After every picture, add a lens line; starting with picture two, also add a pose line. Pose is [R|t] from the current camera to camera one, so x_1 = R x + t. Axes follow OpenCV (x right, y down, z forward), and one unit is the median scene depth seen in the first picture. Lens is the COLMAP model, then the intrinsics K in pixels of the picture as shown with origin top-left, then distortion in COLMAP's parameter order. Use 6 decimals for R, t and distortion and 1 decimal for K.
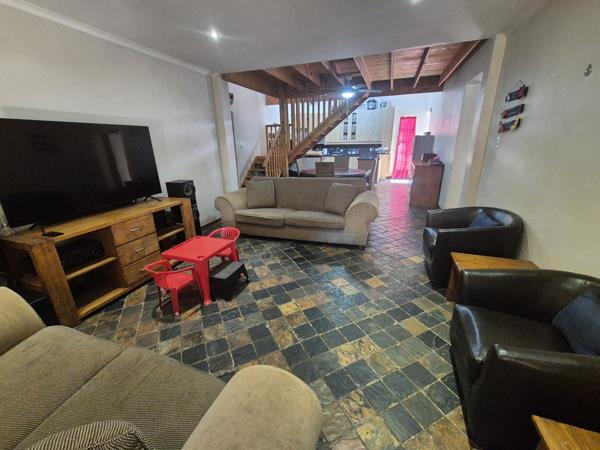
lens RADIAL K [[245.3, 0, 296.3], [0, 245.3, 225.4], [0, 0, 1]] dist [-0.006758, 0.001383]
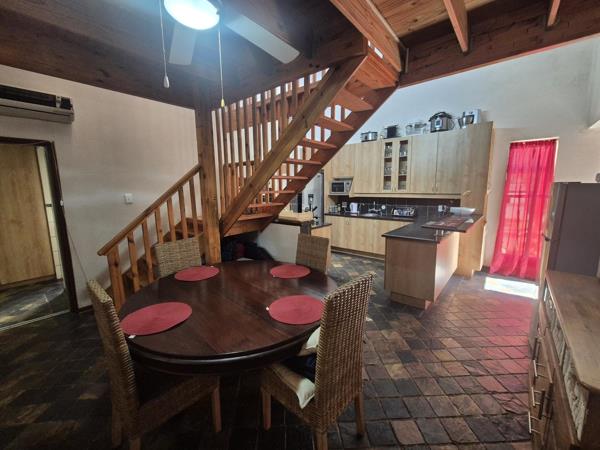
lens RADIAL K [[245.3, 0, 303.9], [0, 245.3, 224.3], [0, 0, 1]] dist [-0.006758, 0.001383]
pose [[0.938890, 0.062777, -0.338444, 0.220441], [-0.122022, 0.980077, -0.156712, -0.171293], [0.321863, 0.188433, 0.927845, 0.467693]]
